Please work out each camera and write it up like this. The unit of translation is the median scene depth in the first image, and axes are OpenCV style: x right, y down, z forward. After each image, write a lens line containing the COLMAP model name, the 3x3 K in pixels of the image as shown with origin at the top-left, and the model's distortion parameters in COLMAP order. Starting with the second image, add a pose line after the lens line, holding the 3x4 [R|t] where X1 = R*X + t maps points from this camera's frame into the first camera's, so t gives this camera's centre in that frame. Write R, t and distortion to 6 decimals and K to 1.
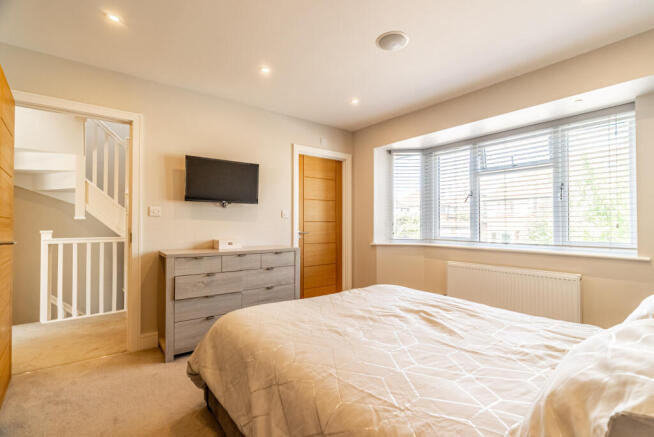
lens RADIAL K [[299.8, 0, 327.0], [0, 299.8, 218.5], [0, 0, 1]] dist [-0.000345, 0.000052]
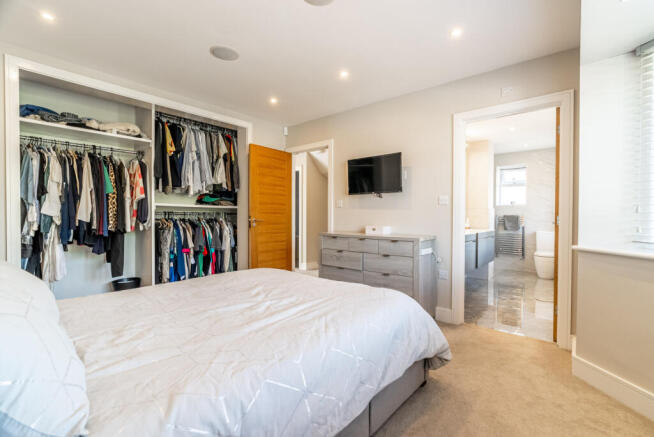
lens RADIAL K [[308.7, 0, 336.6], [0, 308.7, 216.8], [0, 0, 1]] dist [0.000507, 0.000033]
pose [[0.212797, 0.013396, -0.977005, 0.791060], [0.024520, 0.999518, 0.019046, 0.009934], [0.976789, -0.028009, 0.212366, 0.606419]]
